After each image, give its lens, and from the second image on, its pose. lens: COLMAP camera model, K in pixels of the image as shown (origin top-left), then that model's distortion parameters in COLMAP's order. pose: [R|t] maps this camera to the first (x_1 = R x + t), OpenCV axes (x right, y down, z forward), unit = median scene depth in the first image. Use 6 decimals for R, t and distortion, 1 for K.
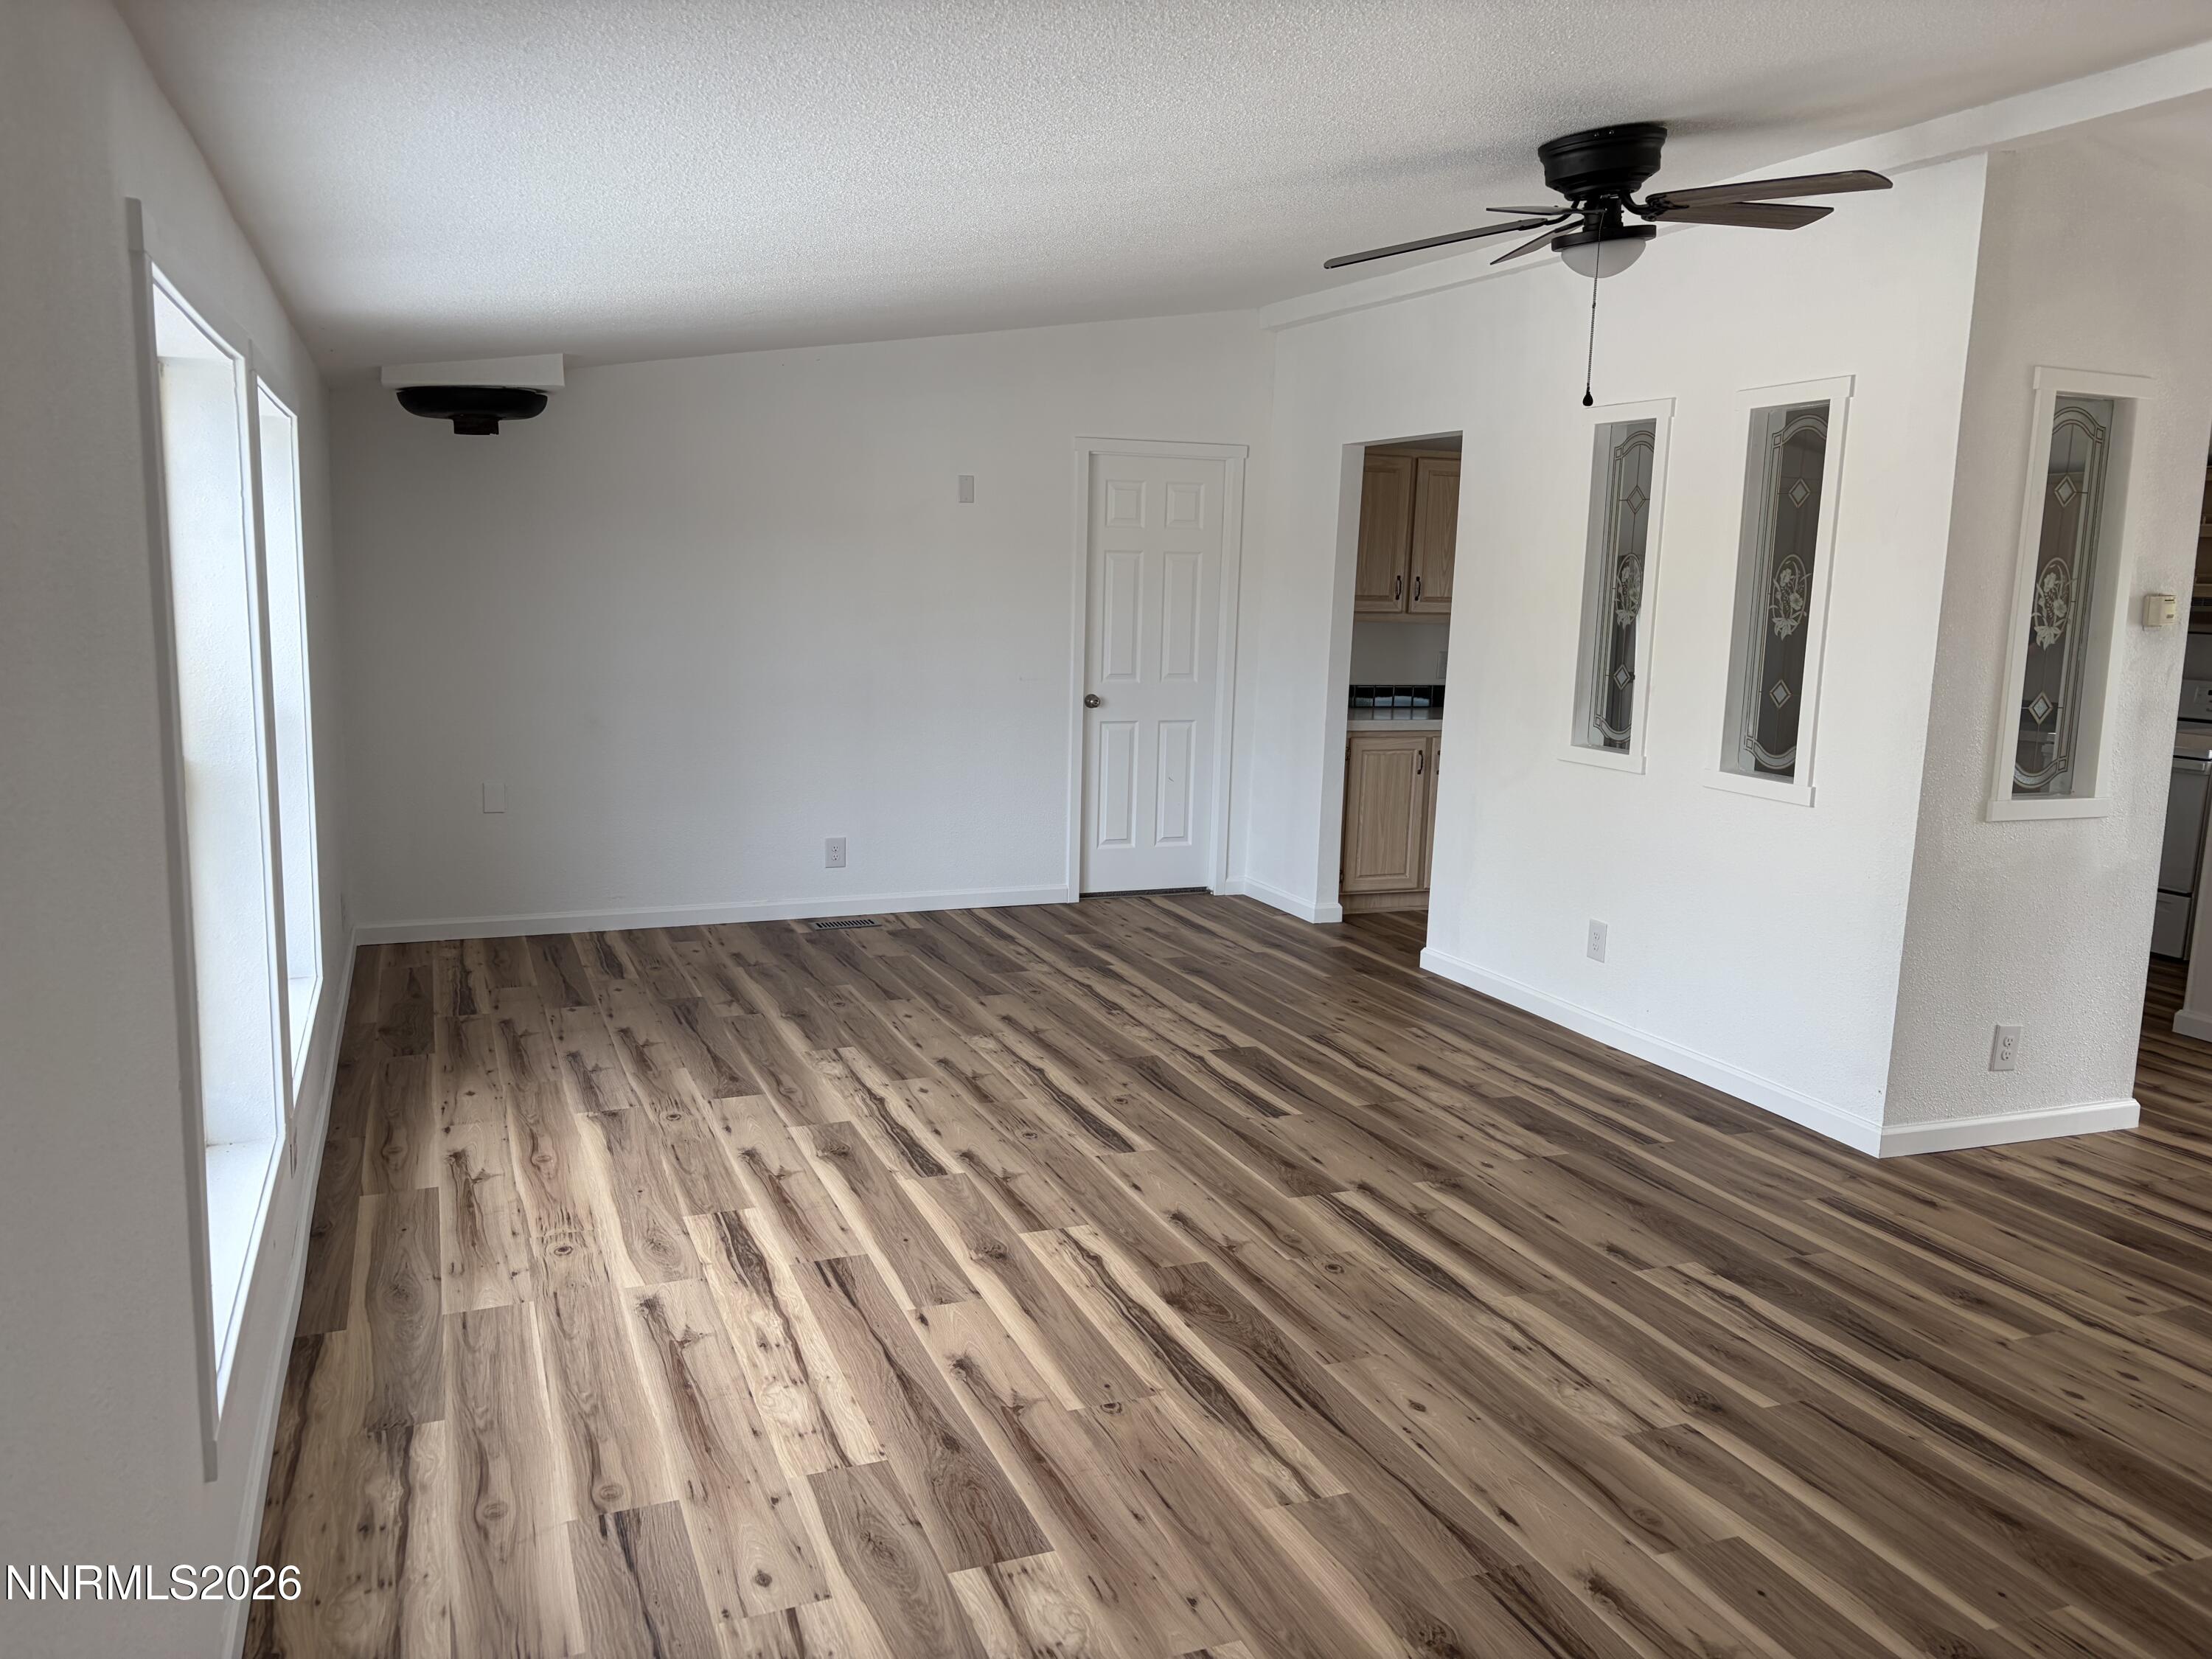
lens RADIAL K [[1652.8, 0, 1095.8], [0, 1652.8, 826.8], [0, 0, 1]] dist [0.047666, -0.047416]
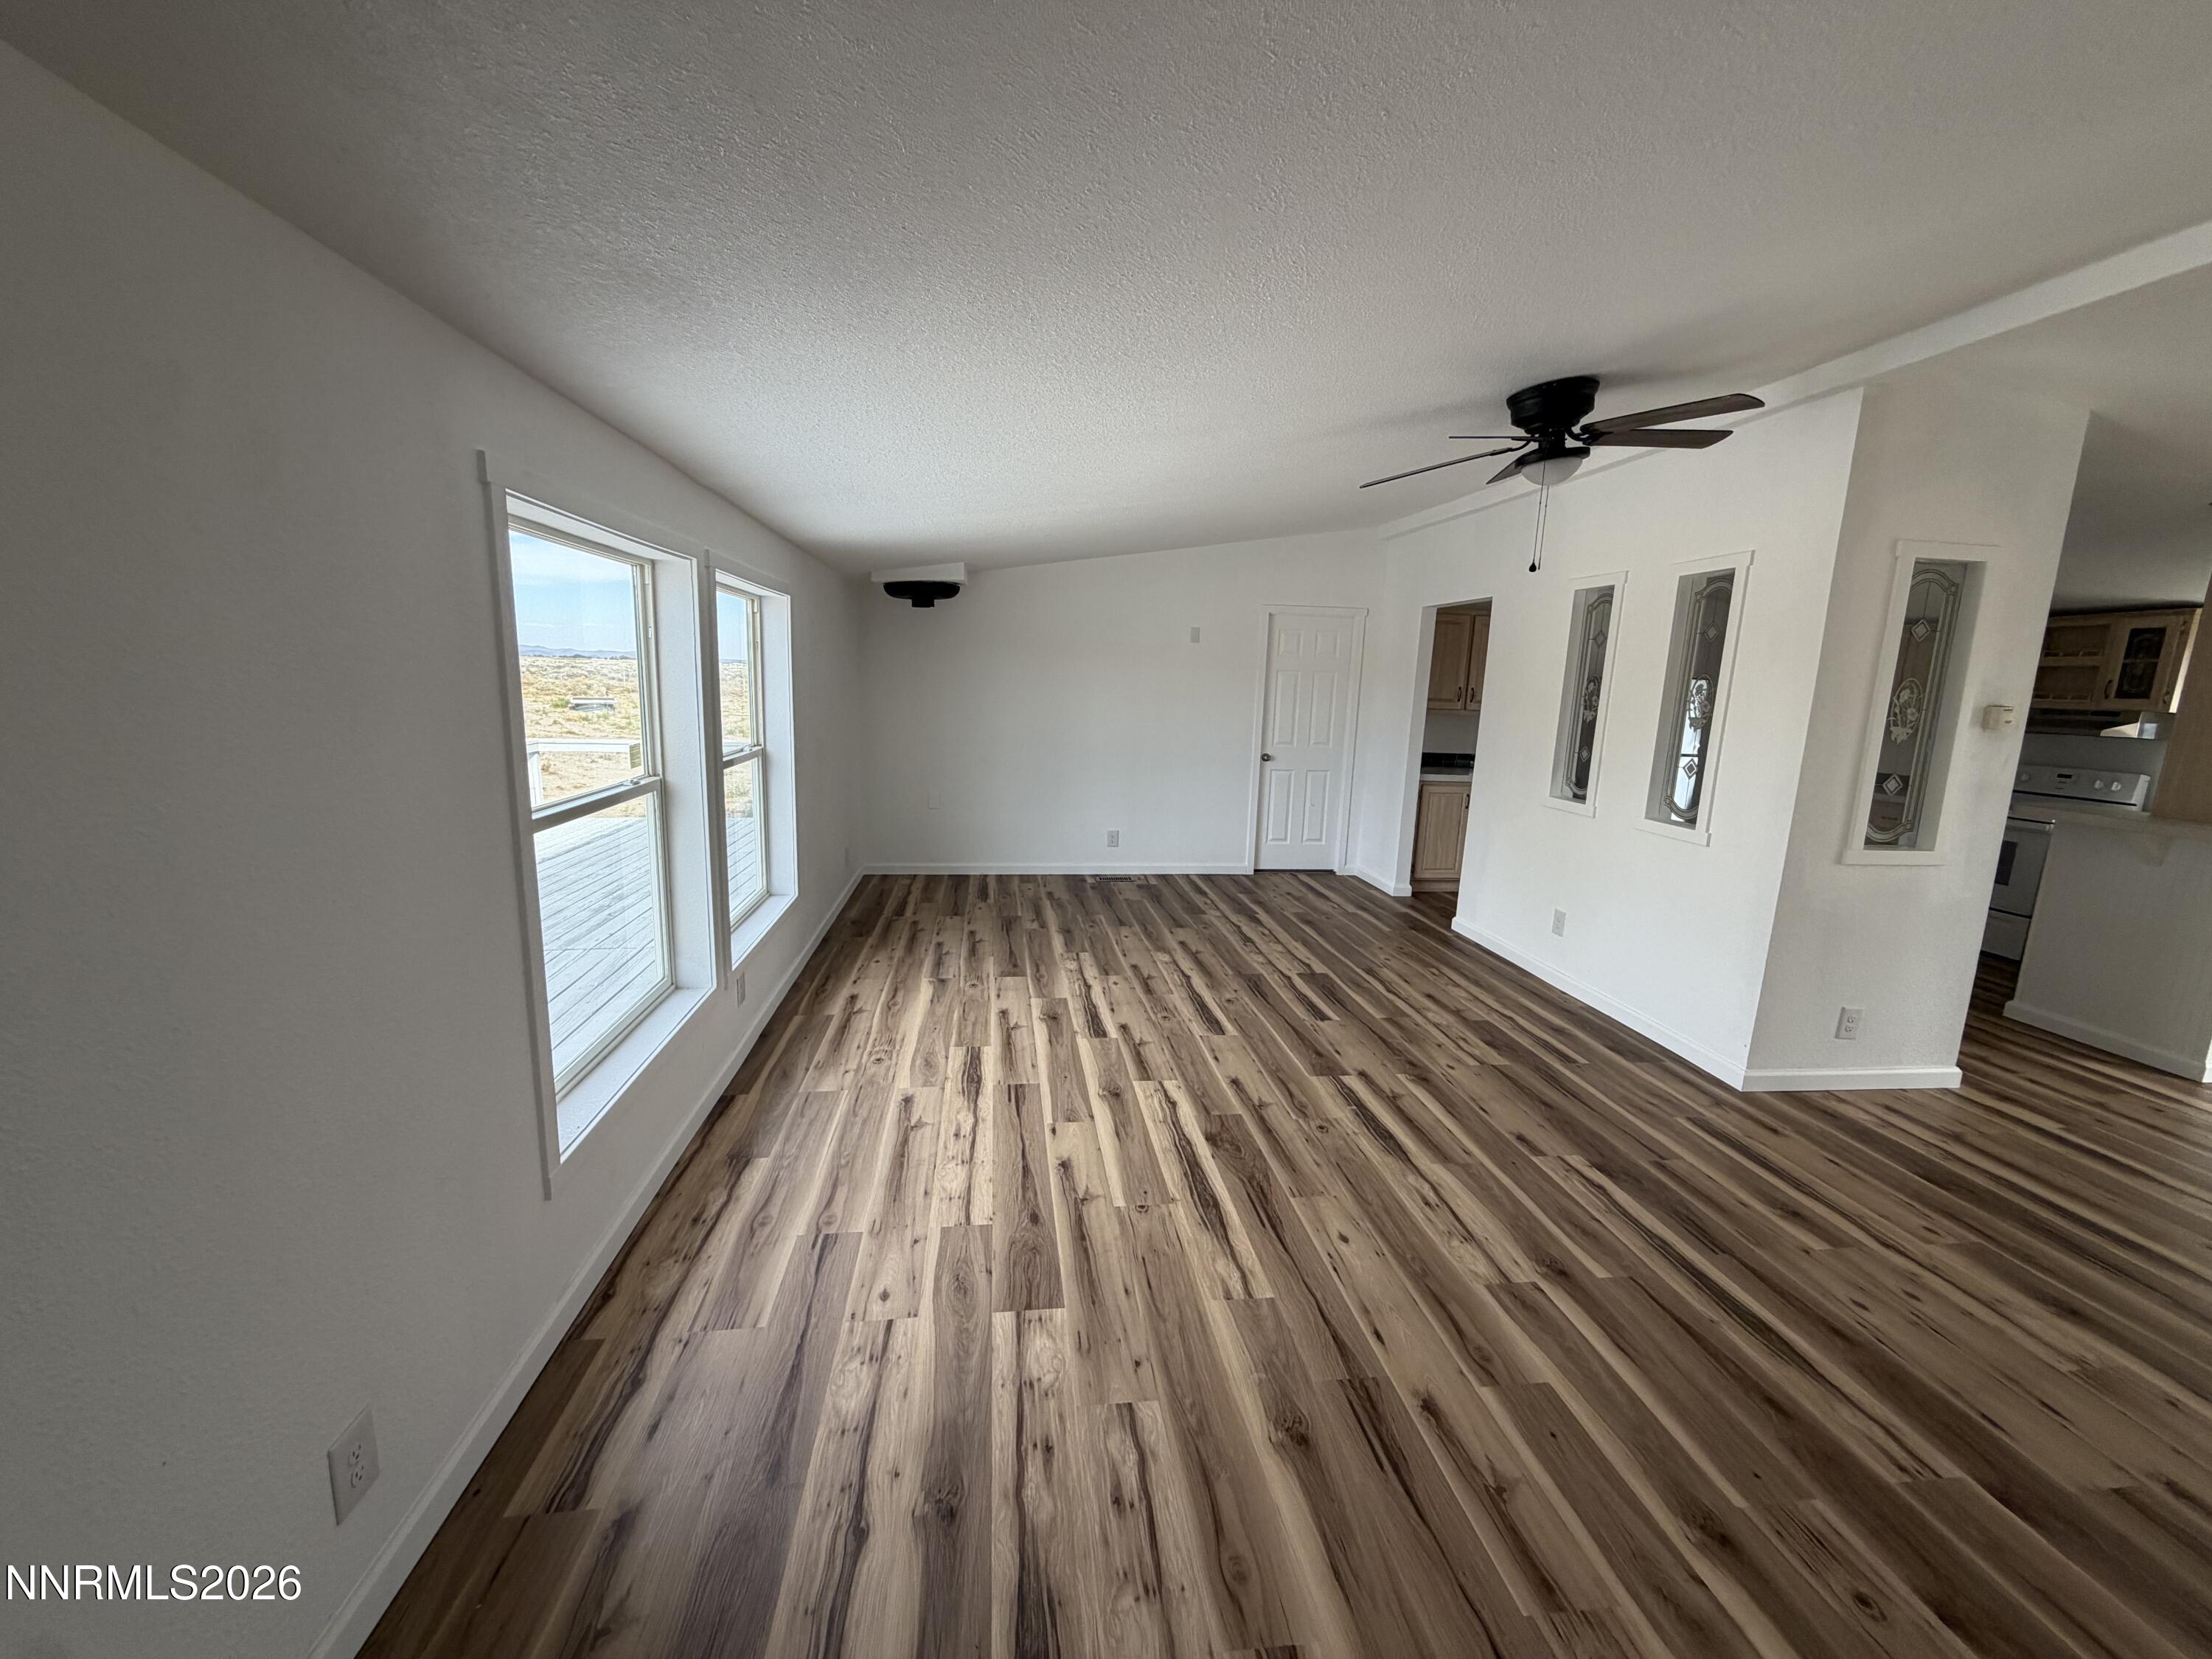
lens RADIAL K [[875.8, 0, 1110.4], [0, 875.8, 829.9], [0, 0, 1]] dist [0.001843, -0.000016]
pose [[0.968364, 0.049449, -0.244595, 0.121668], [-0.046678, 0.998763, 0.017113, -0.017305], [0.245139, -0.005154, 0.969474, 0.136067]]
